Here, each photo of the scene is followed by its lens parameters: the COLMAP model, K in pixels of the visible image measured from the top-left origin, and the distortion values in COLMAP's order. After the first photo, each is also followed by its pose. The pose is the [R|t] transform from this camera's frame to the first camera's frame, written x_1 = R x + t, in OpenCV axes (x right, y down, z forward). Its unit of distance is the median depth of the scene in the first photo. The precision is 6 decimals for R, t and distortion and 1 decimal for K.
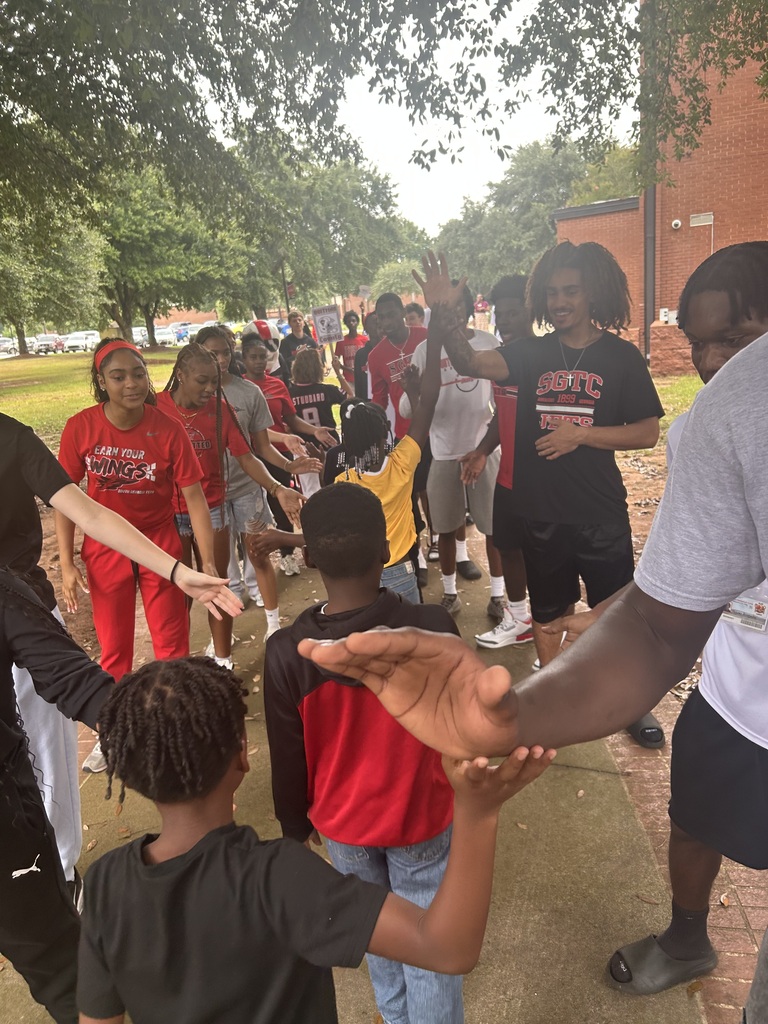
lens RADIAL K [[783.5, 0, 386.6], [0, 783.5, 515.0], [0, 0, 1]] dist [0.011239, 0.003363]
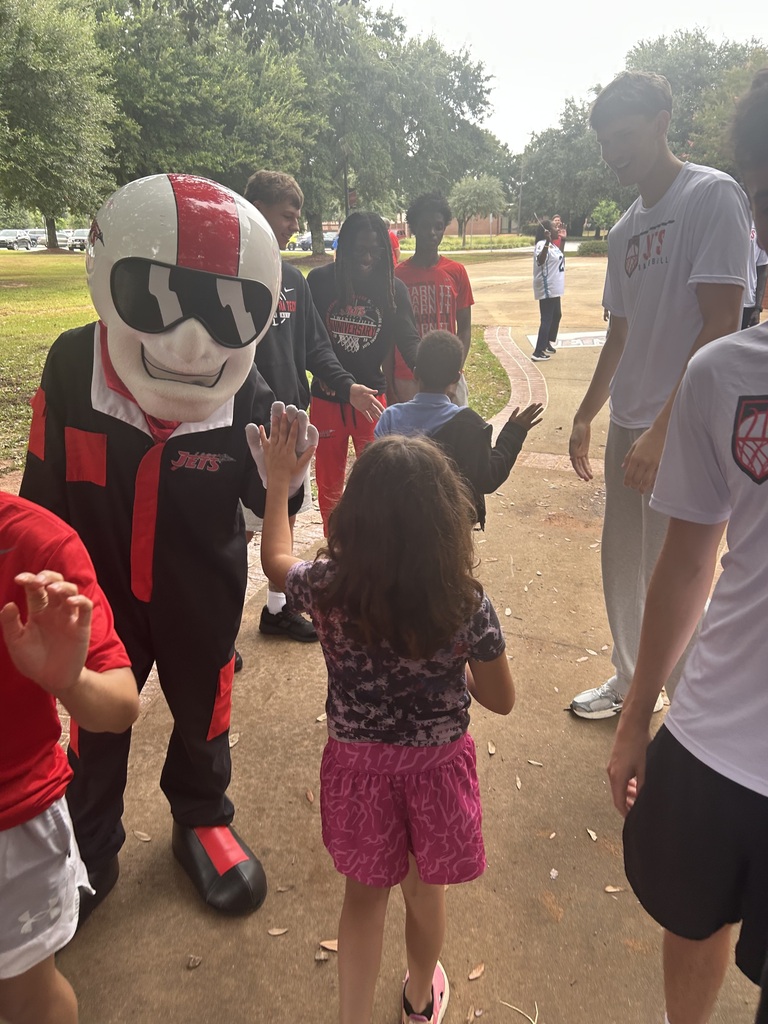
lens RADIAL K [[783.5, 0, 379.6], [0, 783.5, 508.6], [0, 0, 1]] dist [0.011239, 0.003363]
pose [[0.993298, 0.101079, -0.056055, -0.011061], [-0.096002, 0.991583, 0.086870, -0.030170], [0.064364, -0.080907, 0.994641, 0.132045]]
